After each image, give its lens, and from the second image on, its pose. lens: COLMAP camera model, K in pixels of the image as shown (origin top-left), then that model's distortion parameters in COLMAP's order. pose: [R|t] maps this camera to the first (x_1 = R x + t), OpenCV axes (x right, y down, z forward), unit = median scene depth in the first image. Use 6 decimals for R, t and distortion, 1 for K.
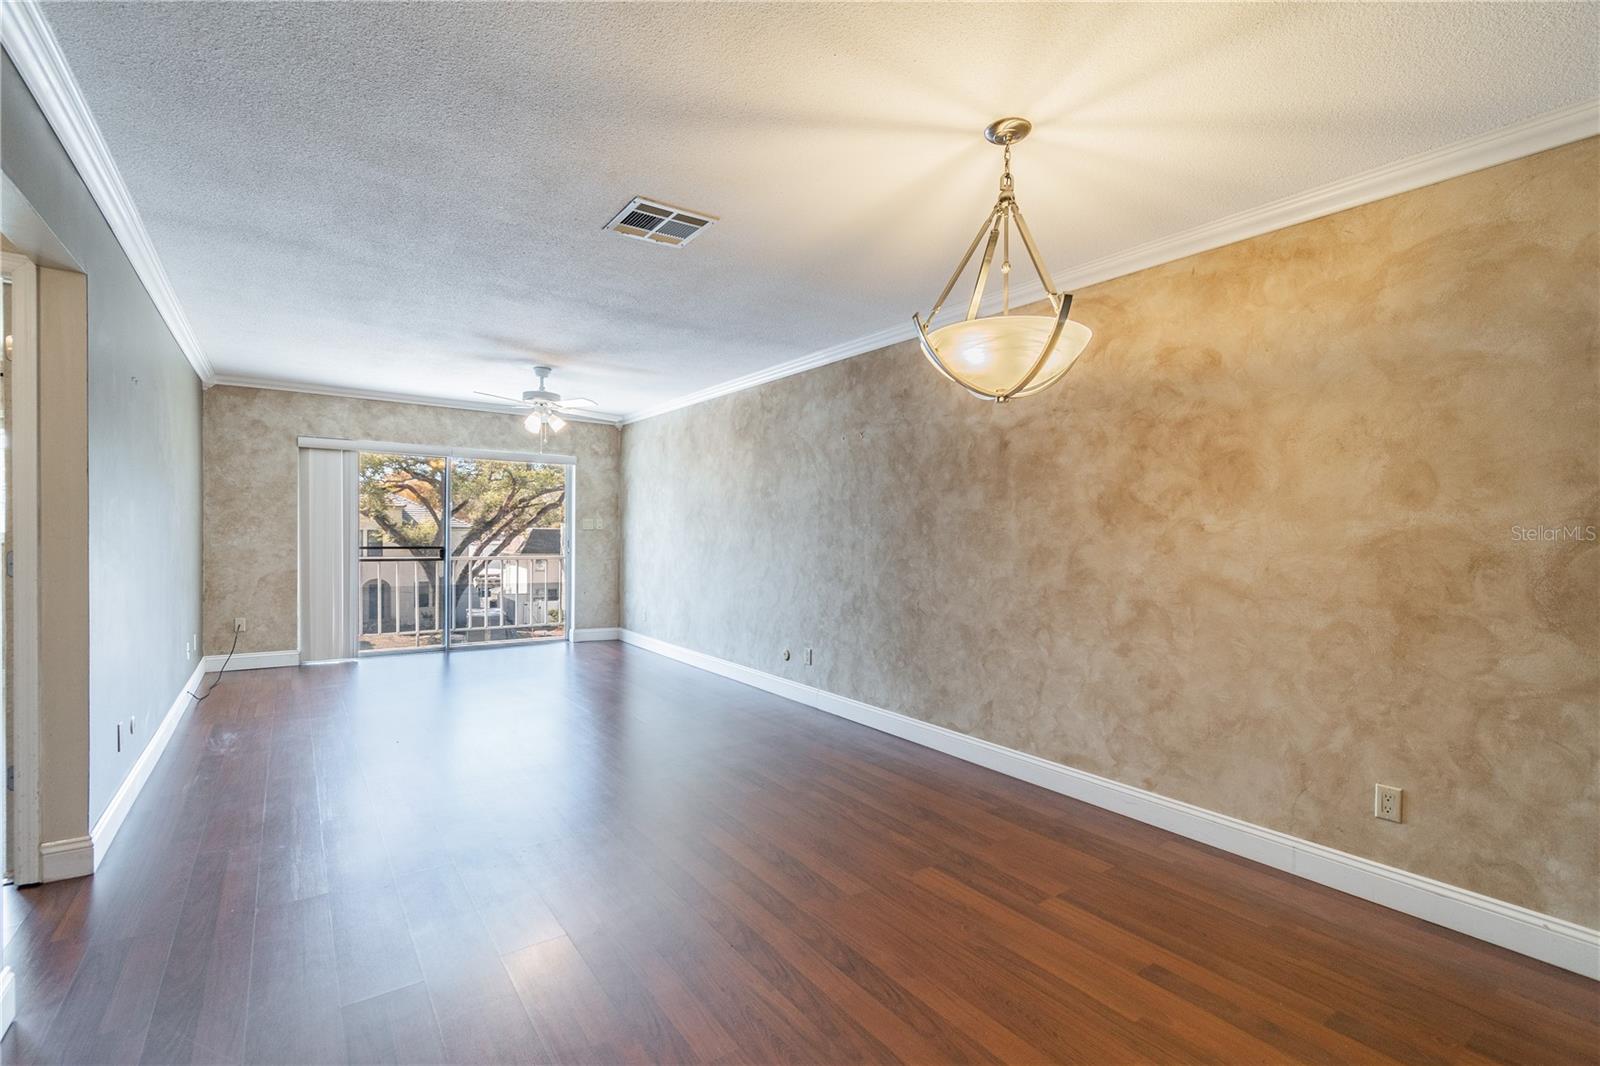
lens RADIAL K [[704.8, 0, 798.1], [0, 704.8, 546.5], [0, 0, 1]] dist [0.001780, -0.000458]
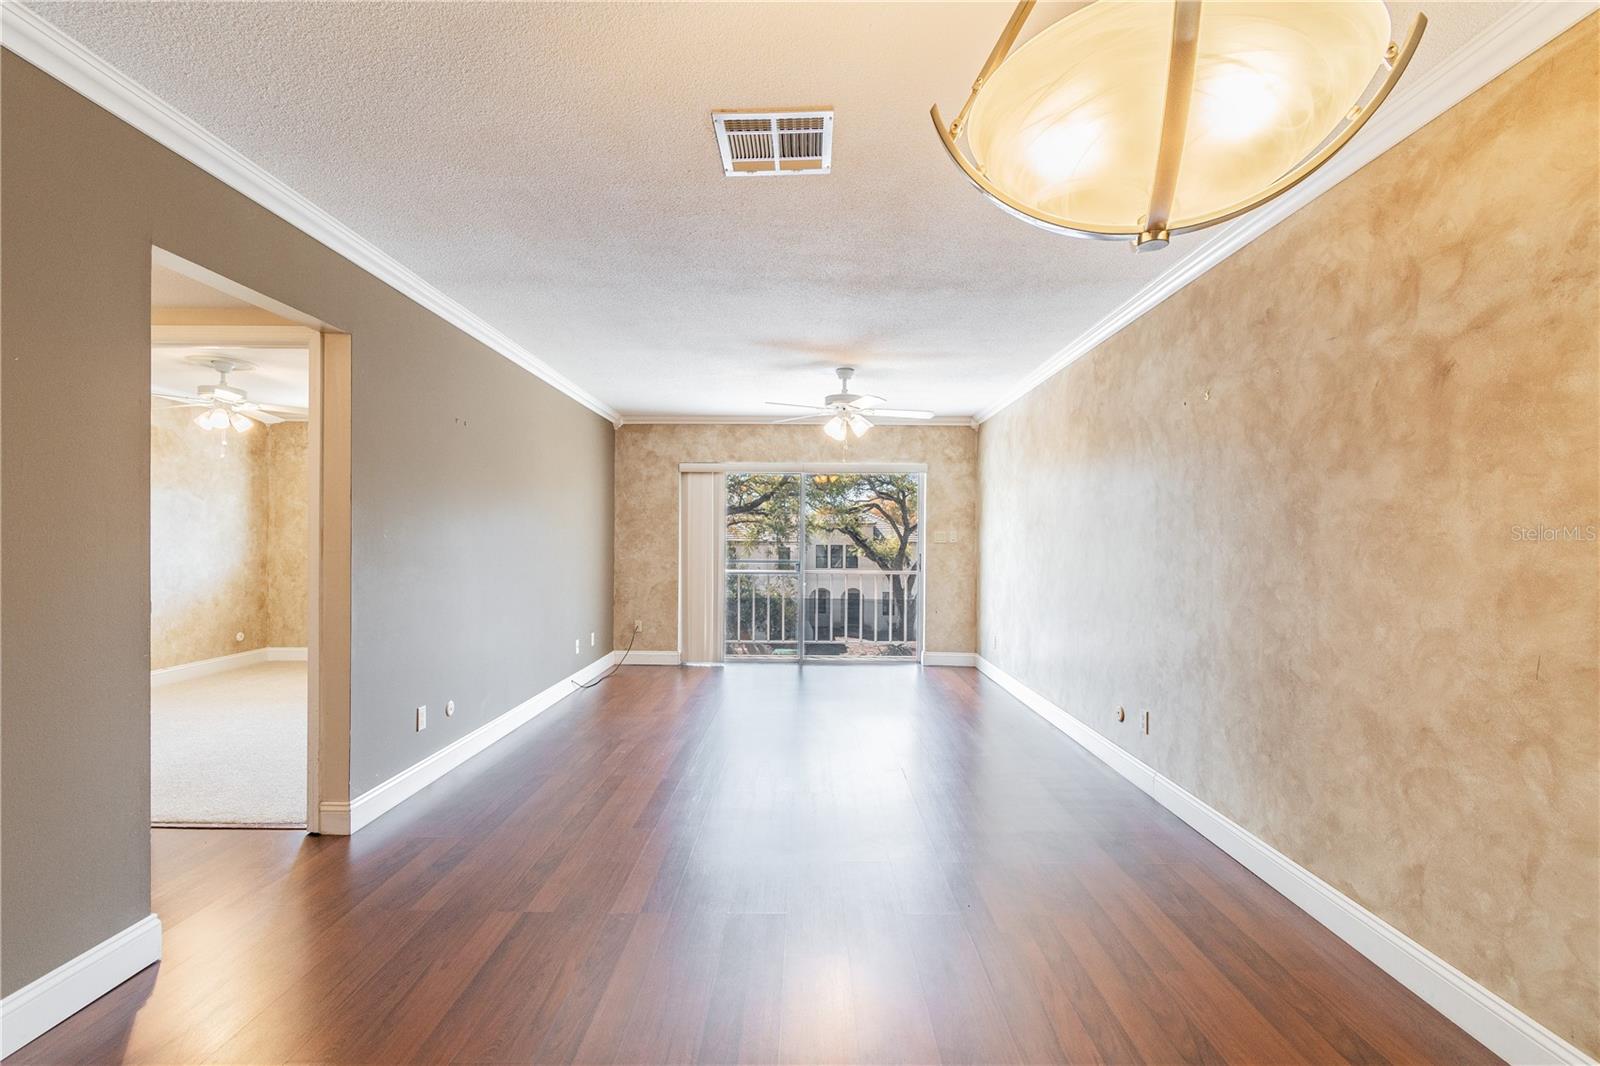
lens RADIAL K [[721.3, 0, 806.6], [0, 721.3, 545.2], [0, 0, 1]] dist [0.001941, -0.000181]
pose [[0.809521, -0.006158, -0.587059, 0.162193], [-0.006462, 0.999791, -0.019398, -0.002764], [0.587056, 0.019497, 0.809312, 0.217486]]
